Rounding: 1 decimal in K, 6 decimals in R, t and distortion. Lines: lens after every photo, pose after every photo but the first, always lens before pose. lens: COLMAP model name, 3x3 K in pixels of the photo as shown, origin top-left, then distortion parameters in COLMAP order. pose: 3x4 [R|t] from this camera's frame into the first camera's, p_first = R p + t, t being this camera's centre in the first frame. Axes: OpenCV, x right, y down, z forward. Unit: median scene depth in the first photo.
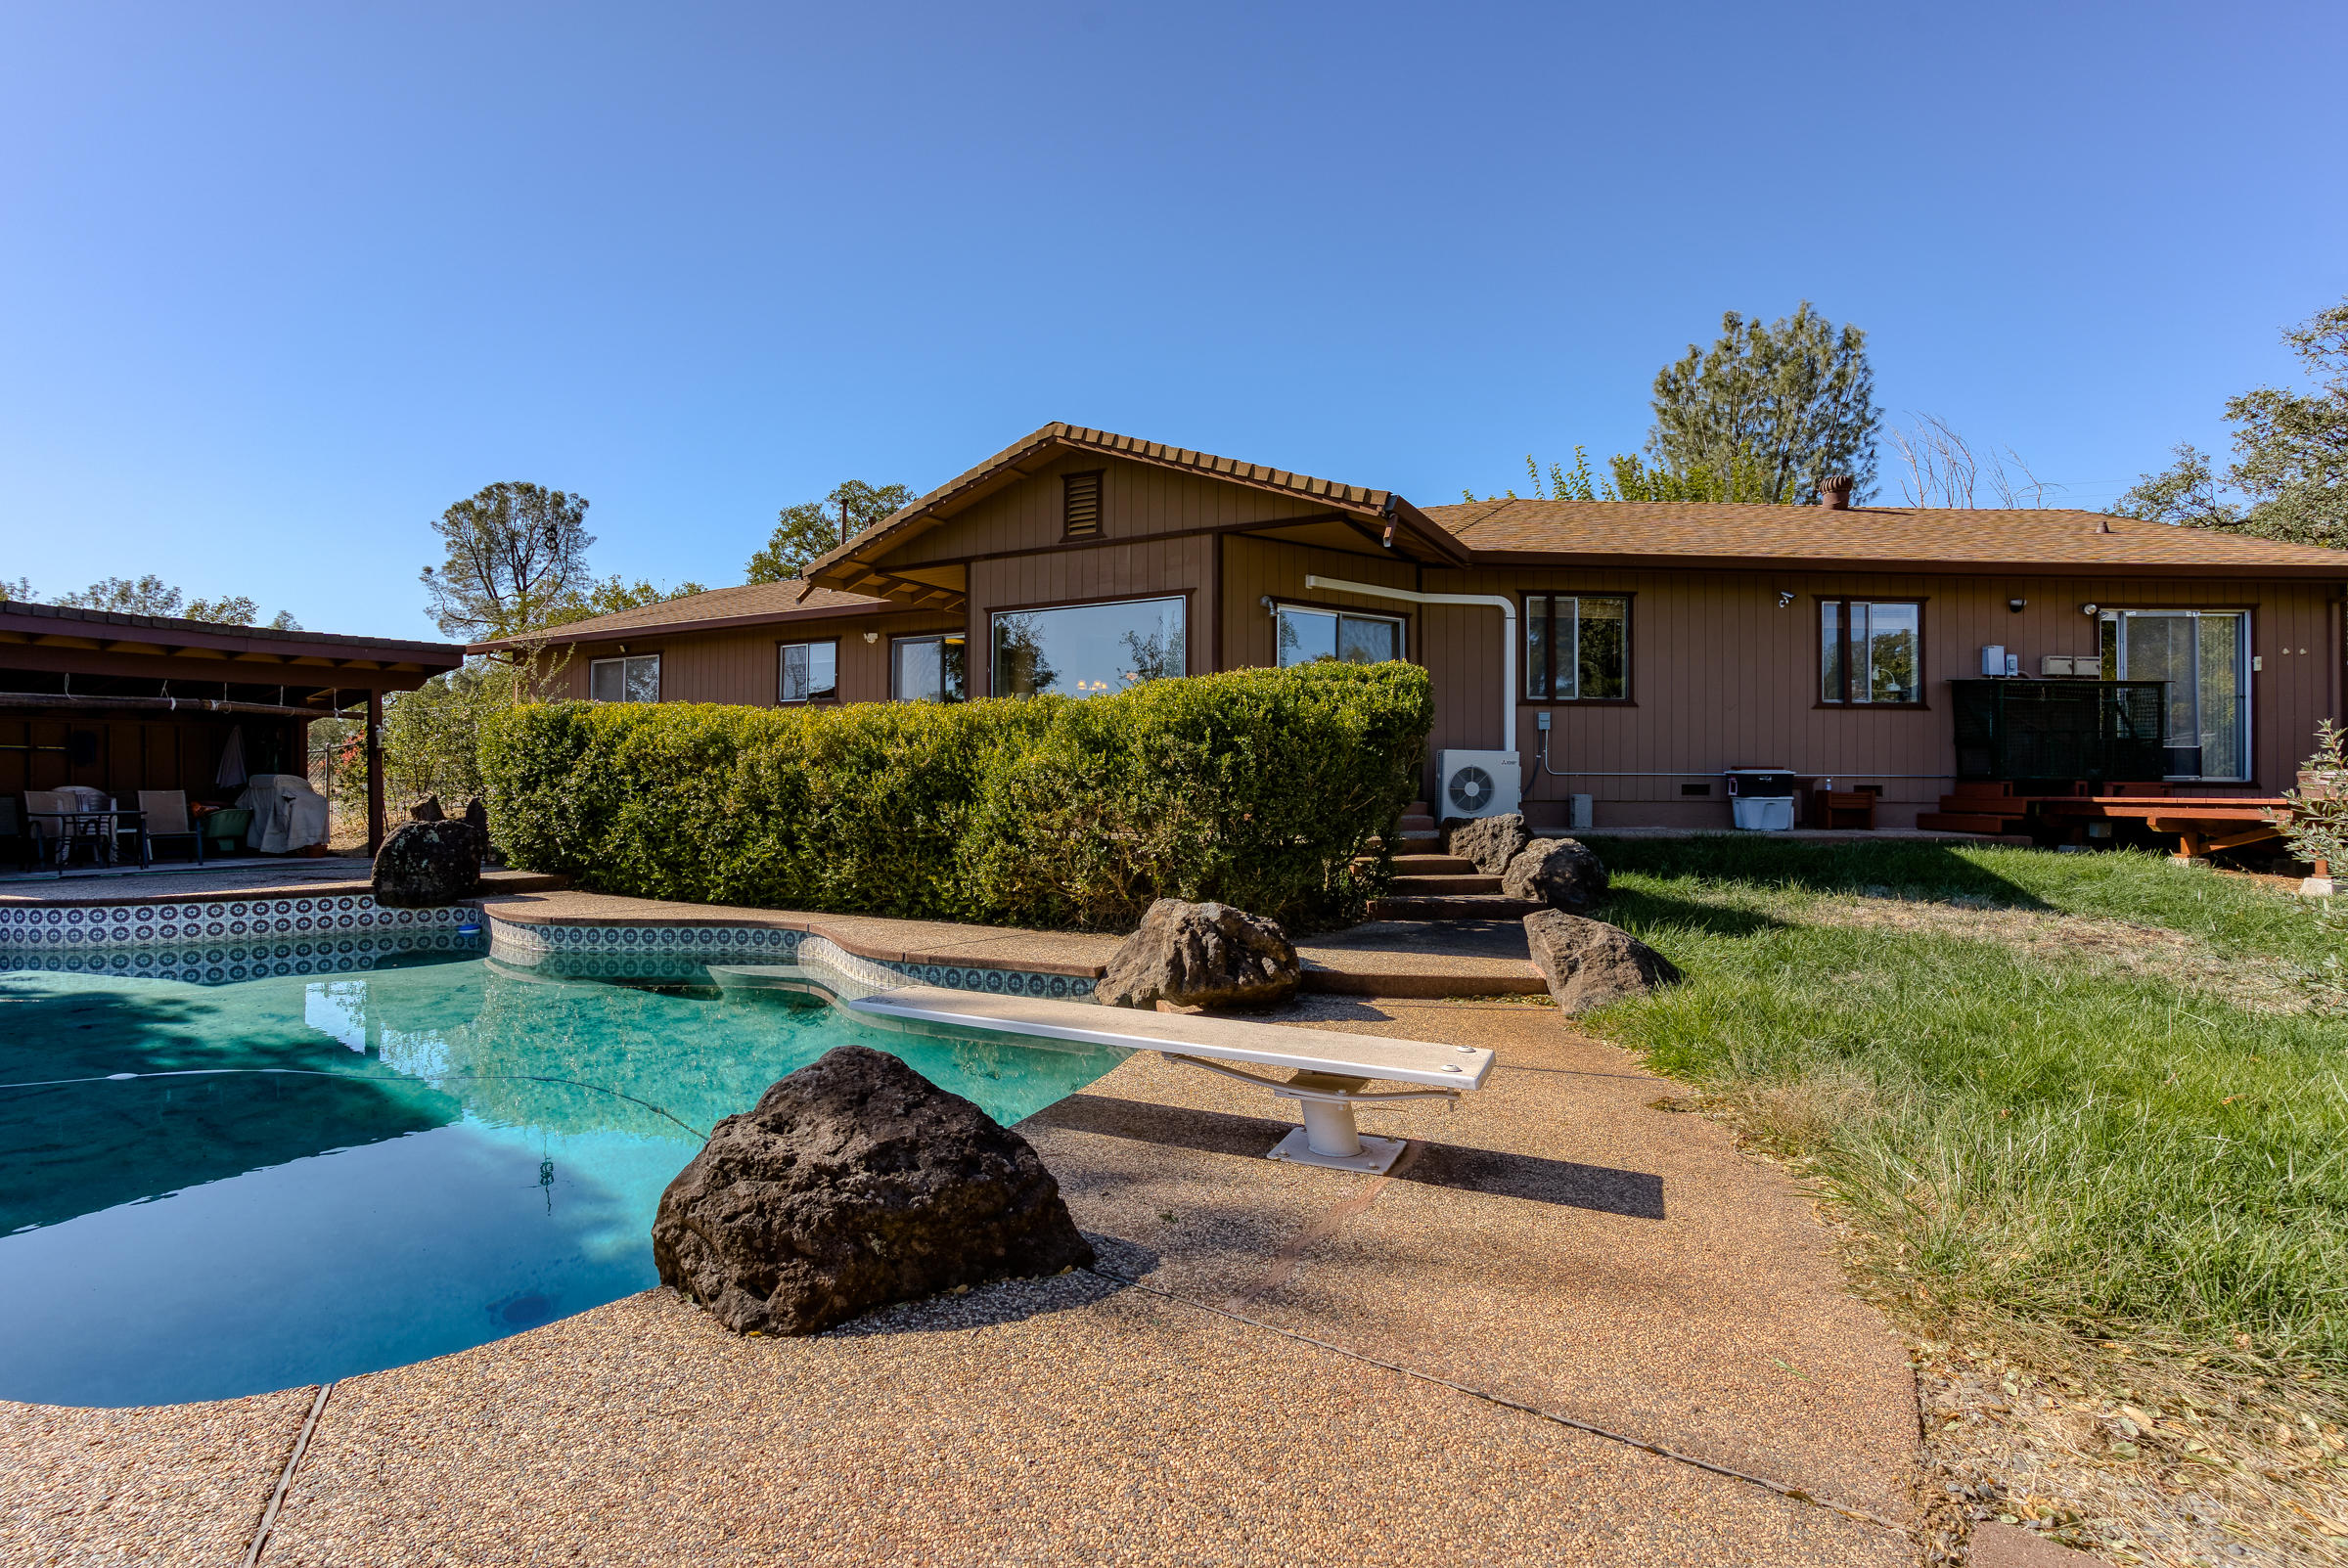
lens RADIAL K [[1154.5, 0, 1178.3], [0, 1154.5, 780.3], [0, 0, 1]] dist [-0.039263, 0.024193]
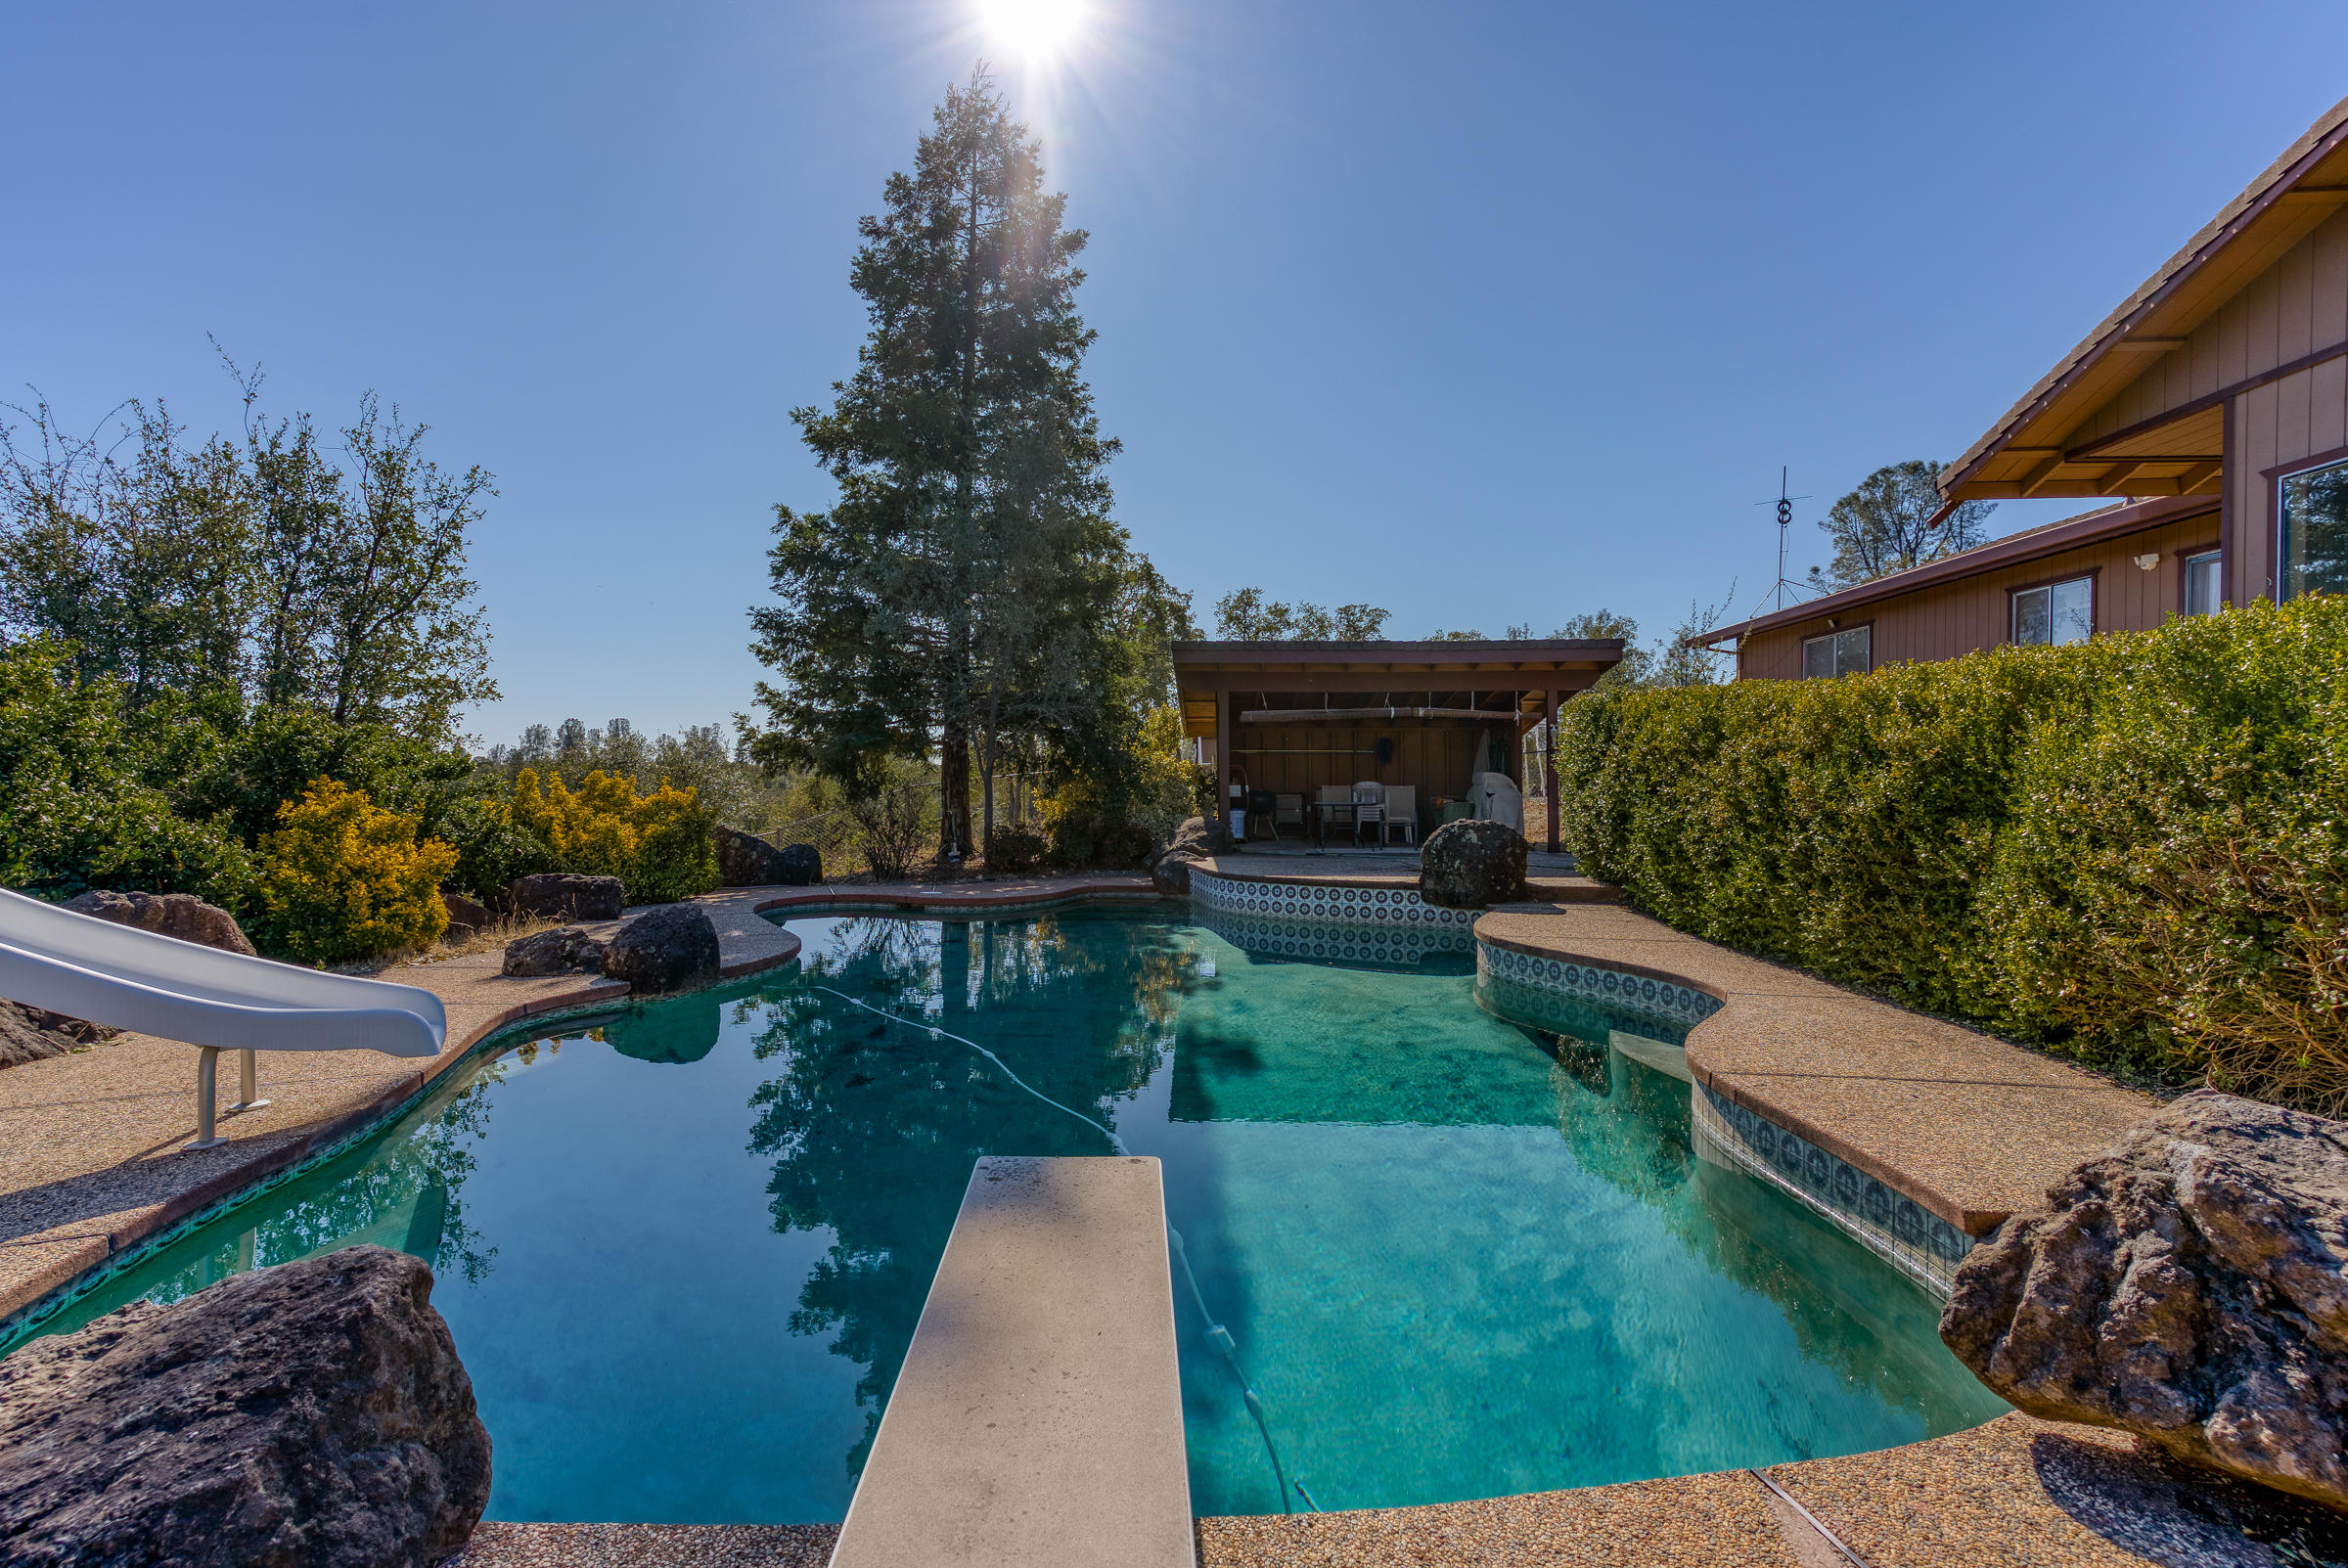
lens RADIAL K [[1154.5, 0, 1170.0], [0, 1154.5, 783.7], [0, 0, 1]] dist [-0.039263, 0.024193]
pose [[0.431747, 0.007741, -0.901962, 0.107158], [-0.002110, 0.999969, 0.007572, -0.002271], [0.901992, -0.001366, 0.431750, 0.306890]]
